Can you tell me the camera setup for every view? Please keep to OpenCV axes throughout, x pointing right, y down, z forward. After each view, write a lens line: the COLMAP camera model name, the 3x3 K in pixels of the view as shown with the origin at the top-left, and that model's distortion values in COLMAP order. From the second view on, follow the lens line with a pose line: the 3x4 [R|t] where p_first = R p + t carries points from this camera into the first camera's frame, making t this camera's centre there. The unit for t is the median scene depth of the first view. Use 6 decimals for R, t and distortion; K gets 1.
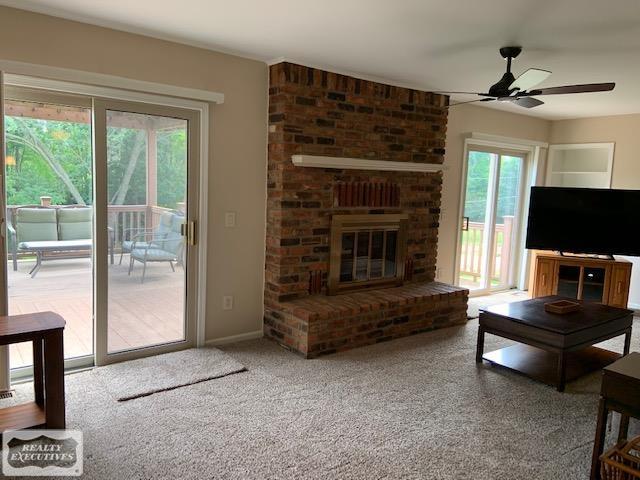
lens RADIAL K [[484.2, 0, 317.6], [0, 484.2, 240.6], [0, 0, 1]] dist [0.055637, -0.001582]
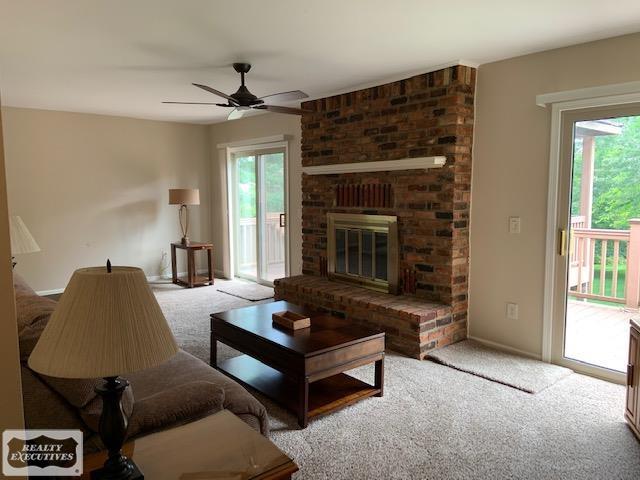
lens RADIAL K [[484.2, 0, 317.8], [0, 484.2, 239.1], [0, 0, 1]] dist [0.055637, -0.001582]
pose [[0.051413, 0.067987, -0.996361, 1.157542], [-0.110273, 0.991966, 0.061997, -0.055819], [0.992571, 0.106684, 0.058497, 0.853279]]
